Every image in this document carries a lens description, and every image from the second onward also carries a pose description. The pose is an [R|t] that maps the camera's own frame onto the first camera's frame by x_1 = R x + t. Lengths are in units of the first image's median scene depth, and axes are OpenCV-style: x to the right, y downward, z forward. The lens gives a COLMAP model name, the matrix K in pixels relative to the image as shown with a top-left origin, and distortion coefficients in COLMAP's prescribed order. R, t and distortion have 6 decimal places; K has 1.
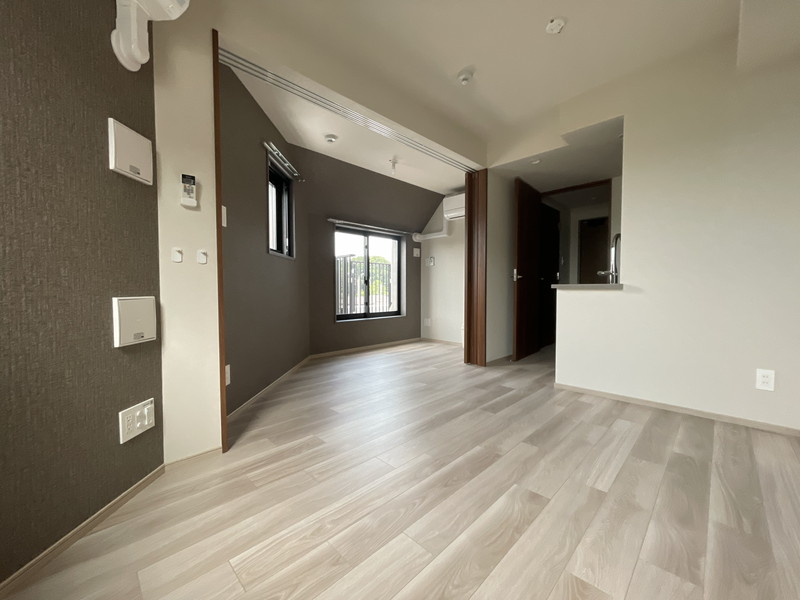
lens RADIAL K [[323.1, 0, 402.0], [0, 323.1, 302.8], [0, 0, 1]] dist [0.008151, -0.000743]
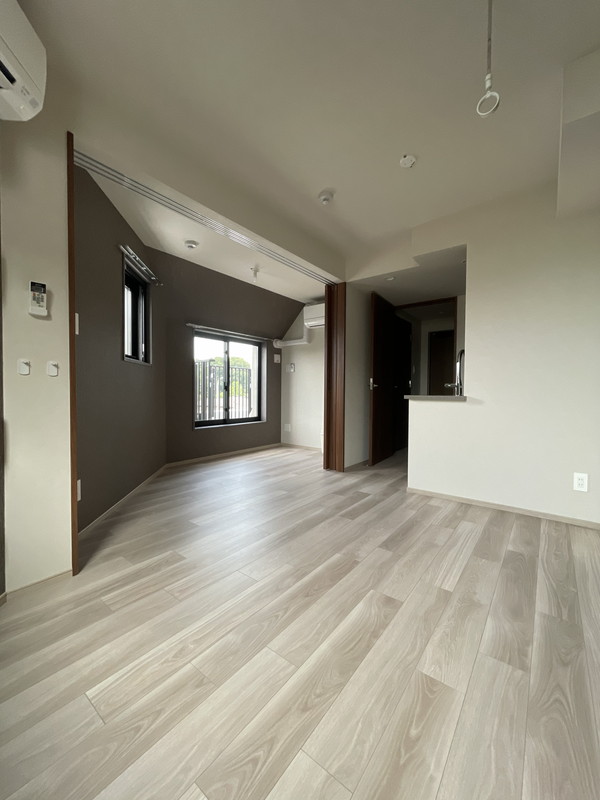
lens RADIAL K [[323.1, 0, 300.7], [0, 323.1, 401.3], [0, 0, 1]] dist [0.008151, -0.000743]
pose [[0.992452, 0.005558, 0.122509, -0.011926], [-0.004326, 0.999937, -0.010321, -0.034761], [-0.122559, 0.009713, 0.992414, -0.024023]]
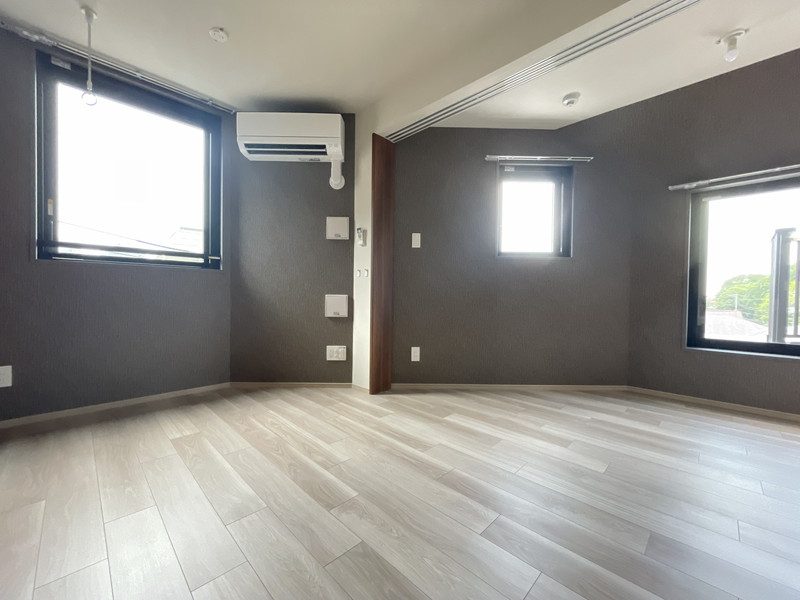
lens RADIAL K [[323.1, 0, 398.3], [0, 323.1, 300.9], [0, 0, 1]] dist [0.008151, -0.000743]
pose [[0.002958, 0.021813, -0.999758, 0.925187], [-0.054492, 0.998280, 0.021620, -0.032789], [0.998510, 0.054415, 0.004142, 0.997161]]
